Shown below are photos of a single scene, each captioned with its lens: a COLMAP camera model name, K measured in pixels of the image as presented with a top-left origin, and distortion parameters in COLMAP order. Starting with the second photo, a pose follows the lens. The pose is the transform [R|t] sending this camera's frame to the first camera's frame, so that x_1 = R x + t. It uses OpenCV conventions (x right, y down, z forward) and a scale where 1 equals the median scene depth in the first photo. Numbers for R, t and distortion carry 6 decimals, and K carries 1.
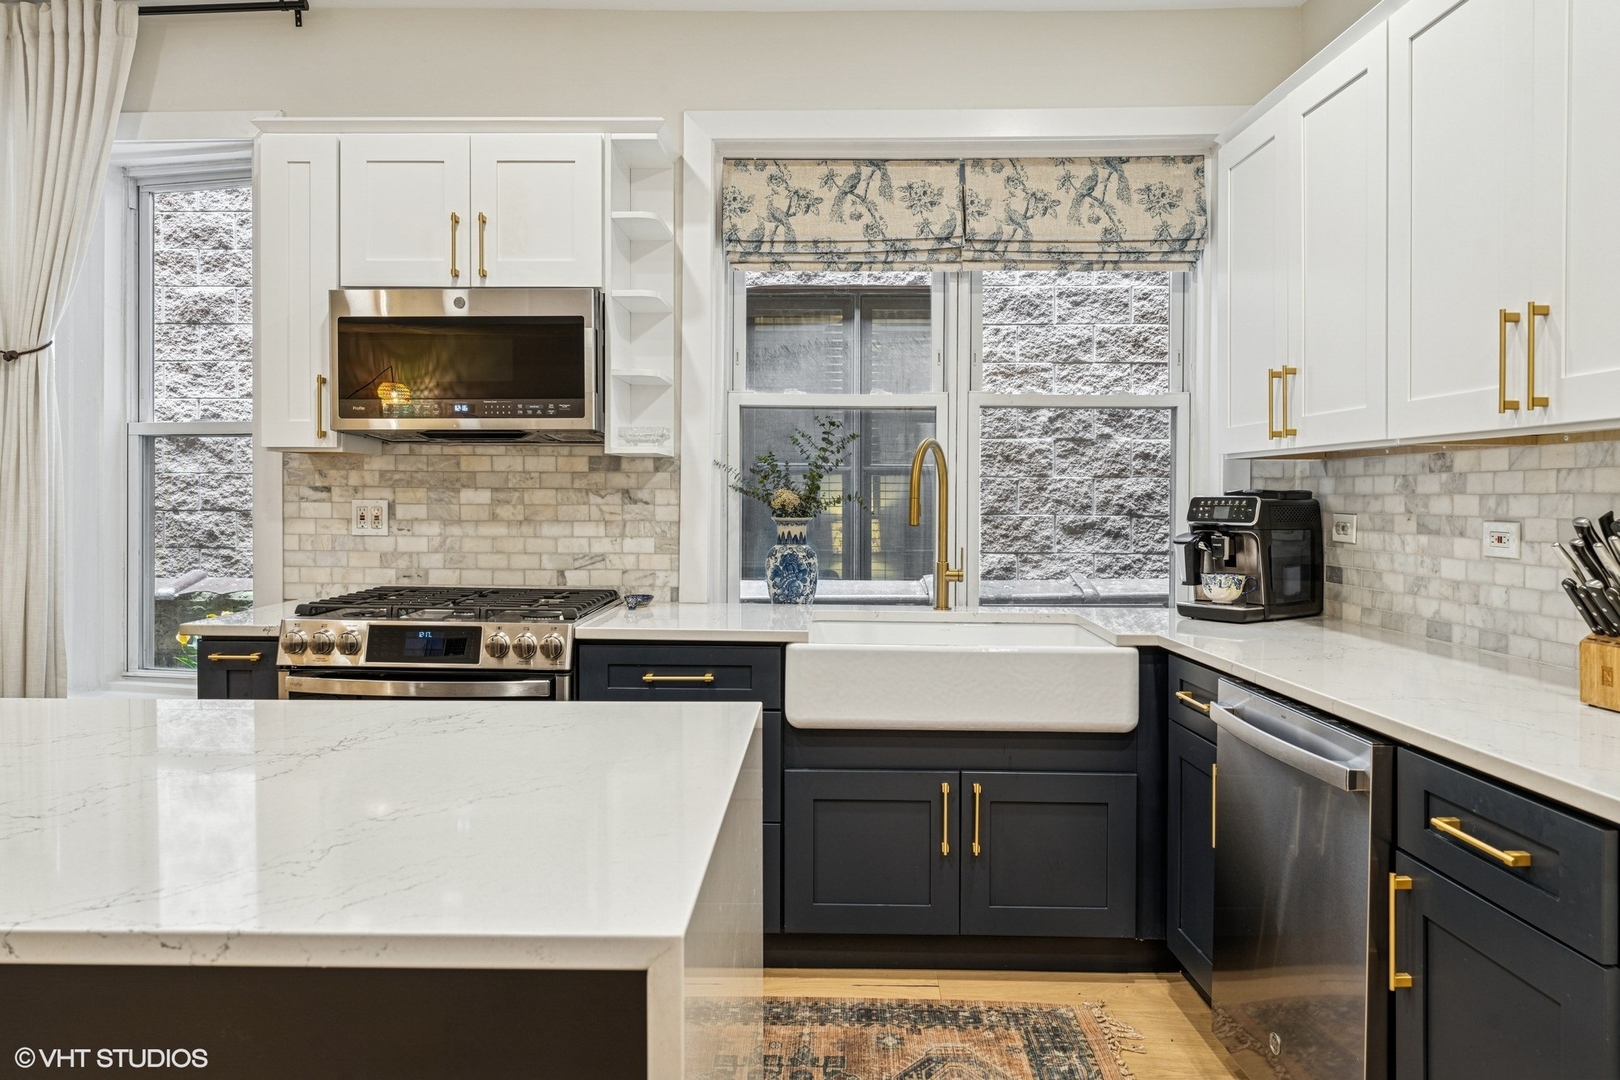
lens RADIAL K [[1113.8, 0, 841.8], [0, 1113.8, 495.0], [0, 0, 1]] dist [0.003318, -0.006058]
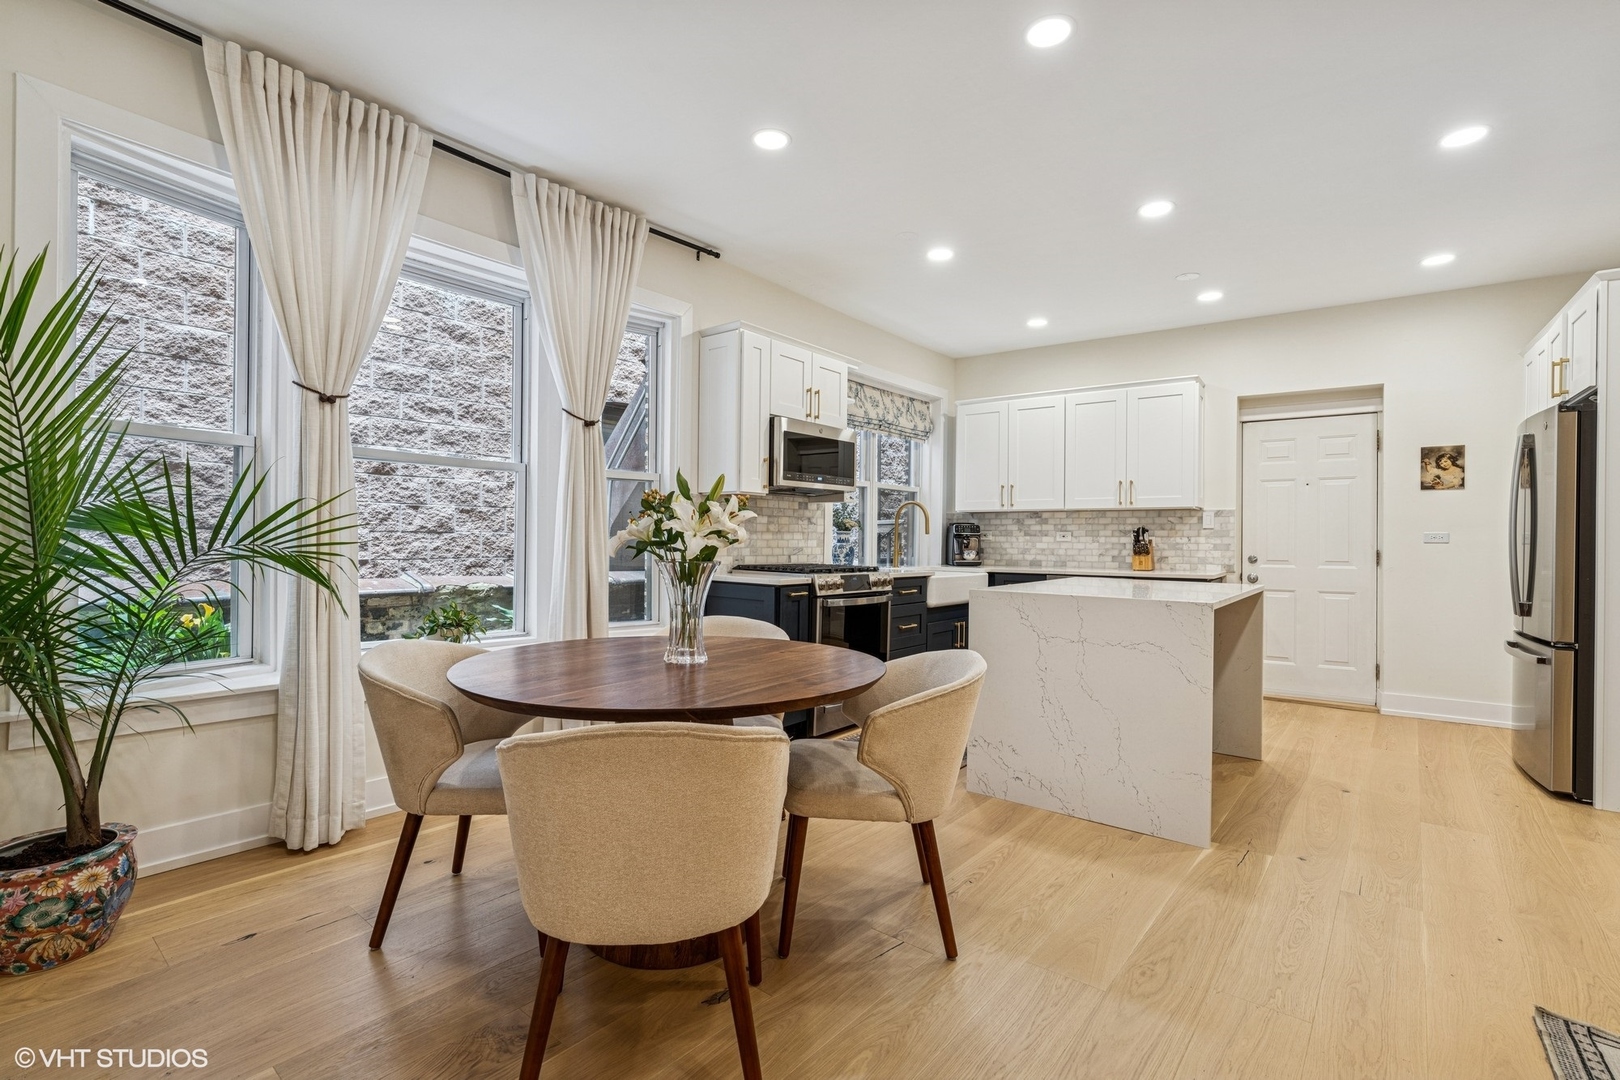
lens RADIAL K [[740.8, 0, 805.4], [0, 740.8, 537.4], [0, 0, 1]] dist [-0.004202, 0.003200]
pose [[0.613647, 0.001546, 0.789579, -1.334707], [-0.005548, 0.999982, 0.002354, 0.029429], [-0.789561, -0.005825, 0.613645, 0.114244]]
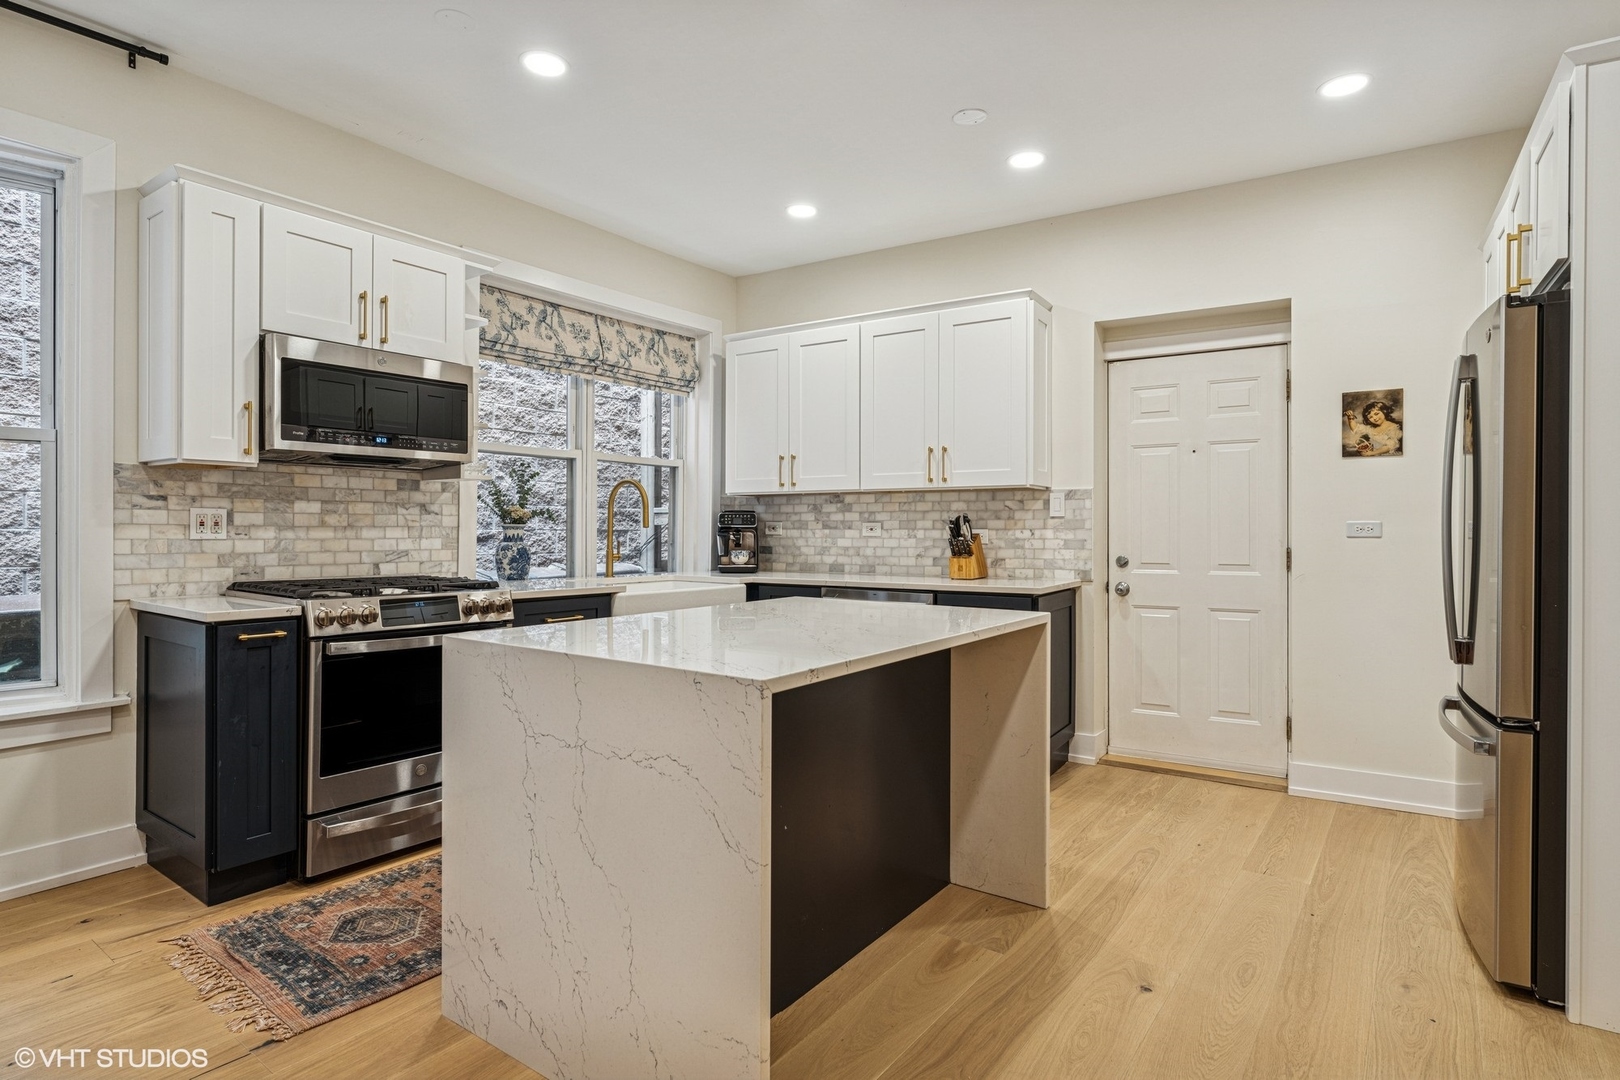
lens RADIAL K [[842.6, 0, 802.1], [0, 842.6, 530.0], [0, 0, 1]] dist [-0.001445, -0.001500]
pose [[0.576763, -0.003681, 0.816904, -0.778708], [0.000434, 0.999991, 0.004200, 0.023231], [-0.816912, -0.002068, 0.576759, 0.000020]]
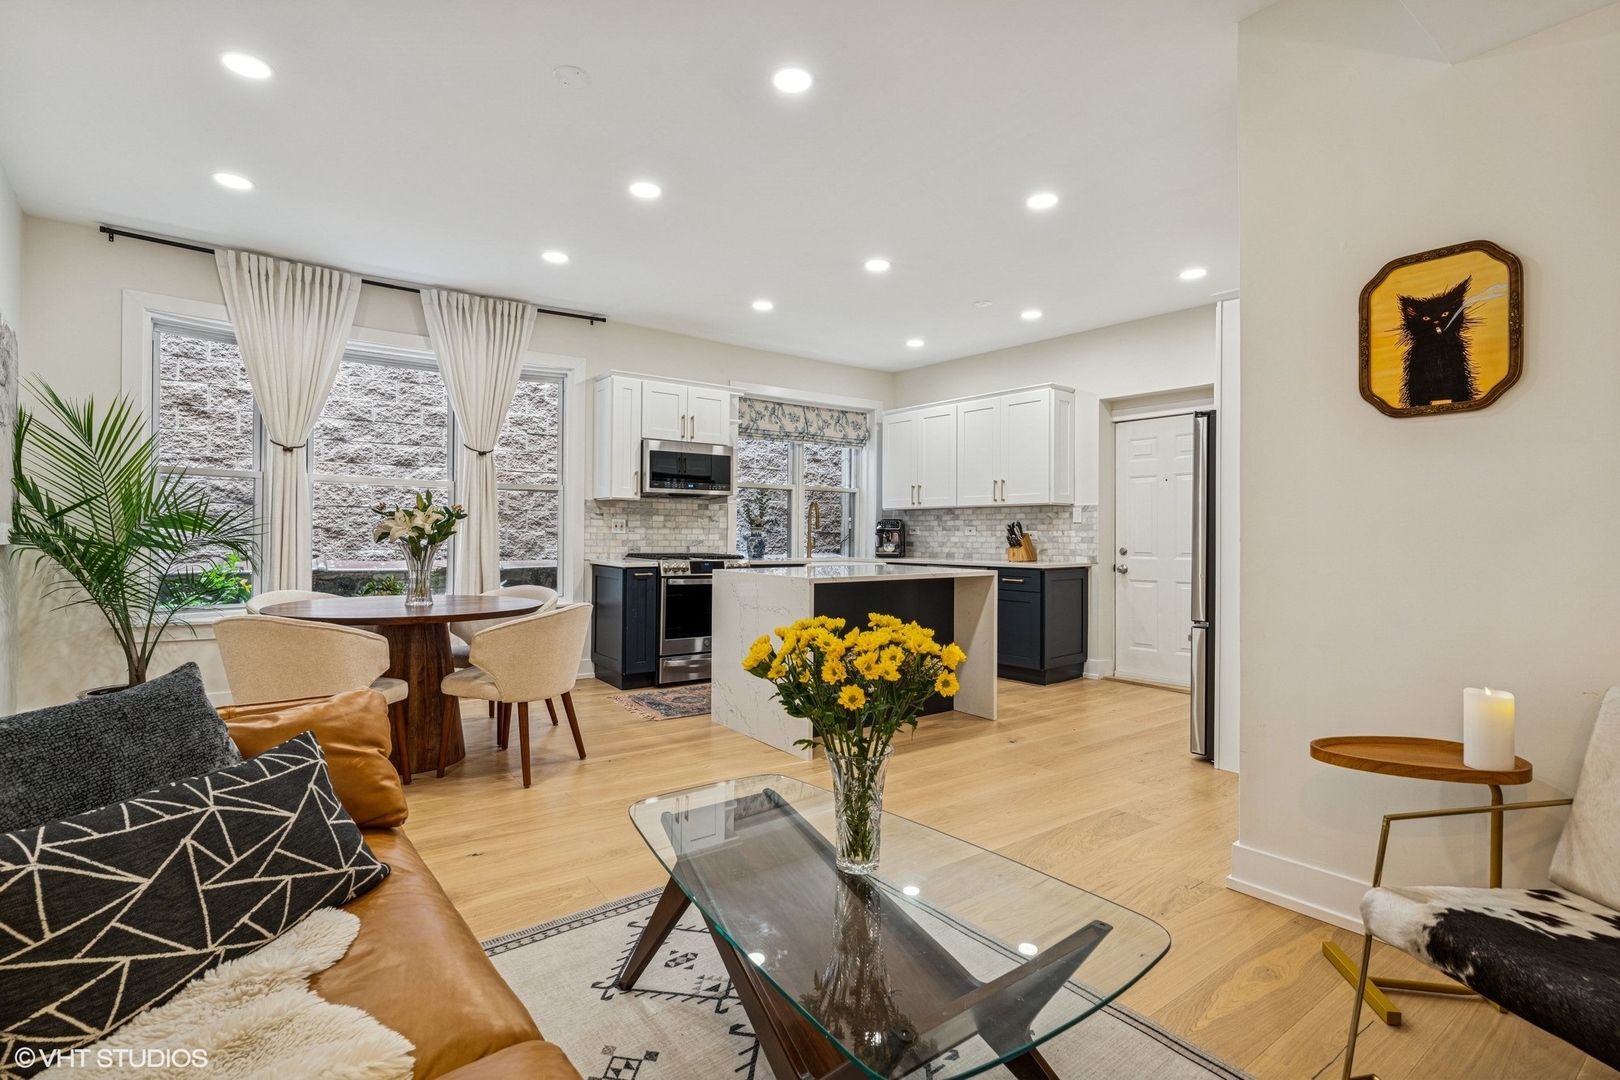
lens RADIAL K [[740.8, 0, 807.3], [0, 740.8, 533.7], [0, 0, 1]] dist [-0.004202, 0.003200]
pose [[0.797157, 0.001305, 0.603771, -1.088576], [-0.002141, 0.999997, 0.000665, 0.035130], [-0.603769, -0.001823, 0.797158, -0.579420]]
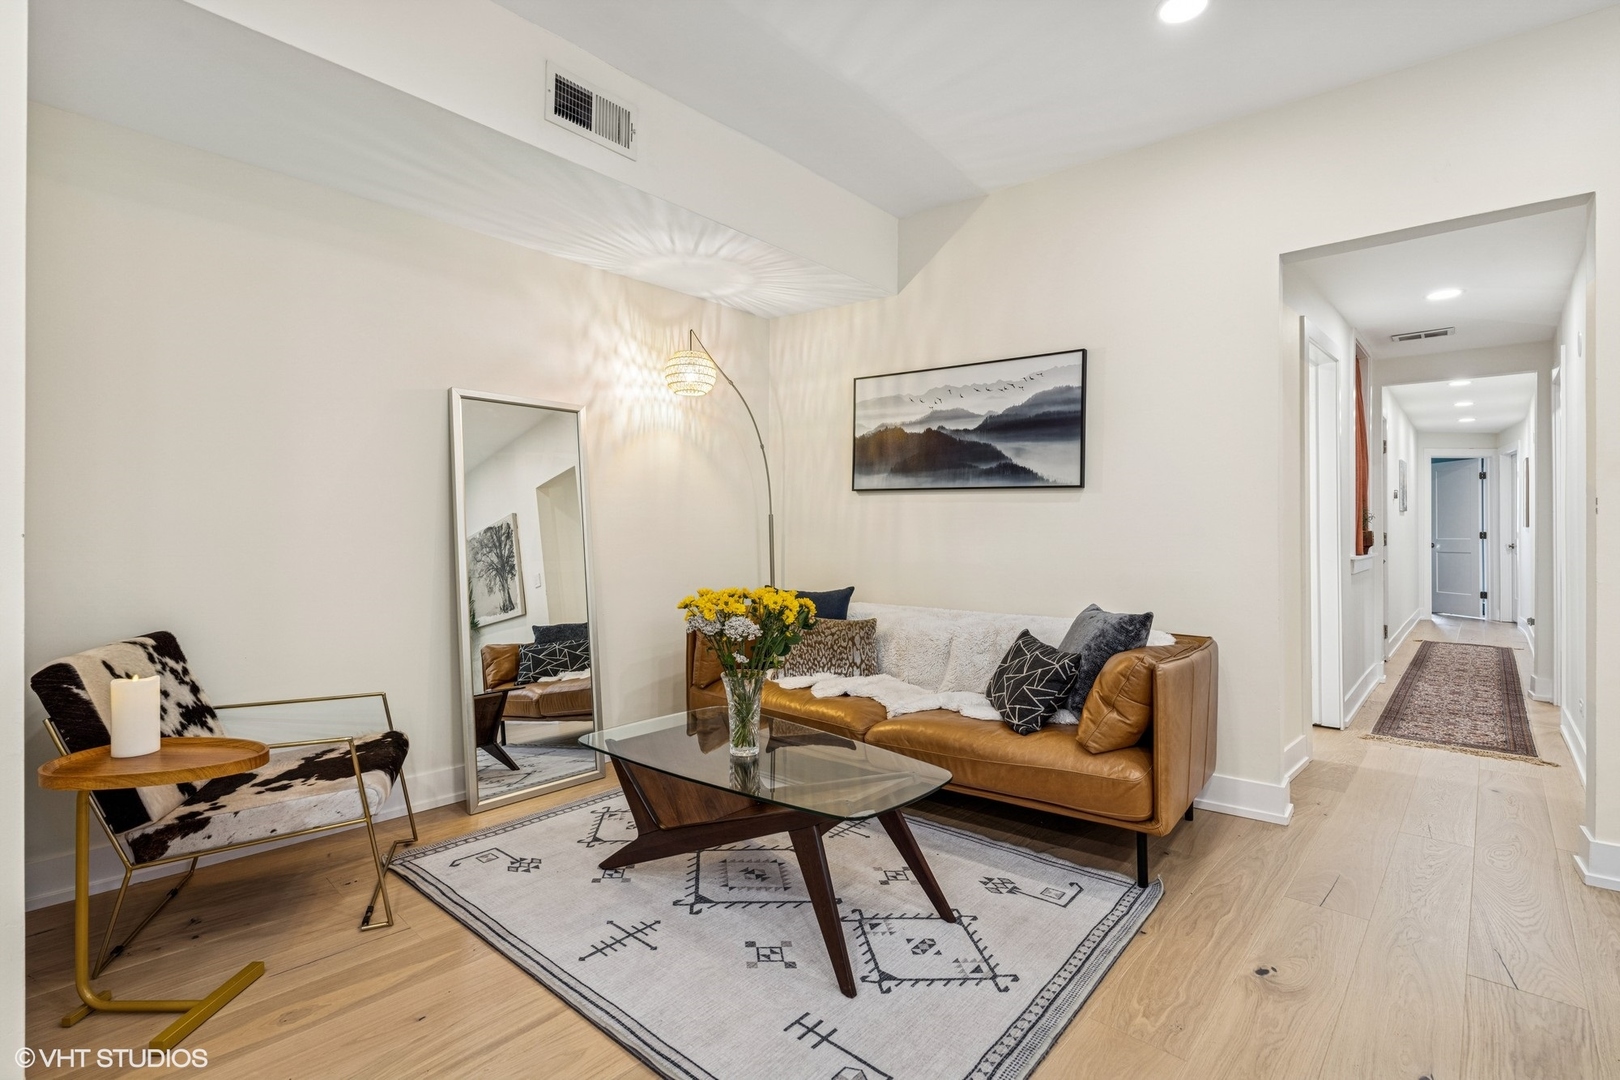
lens RADIAL K [[740.8, 0, 810.8], [0, 740.8, 530.3], [0, 0, 1]] dist [-0.004202, 0.003200]
pose [[-0.658776, -0.010312, -0.752268, -0.348270], [-0.003341, 0.999936, -0.010782, 0.043350], [0.752332, -0.004589, -0.658769, 0.222471]]
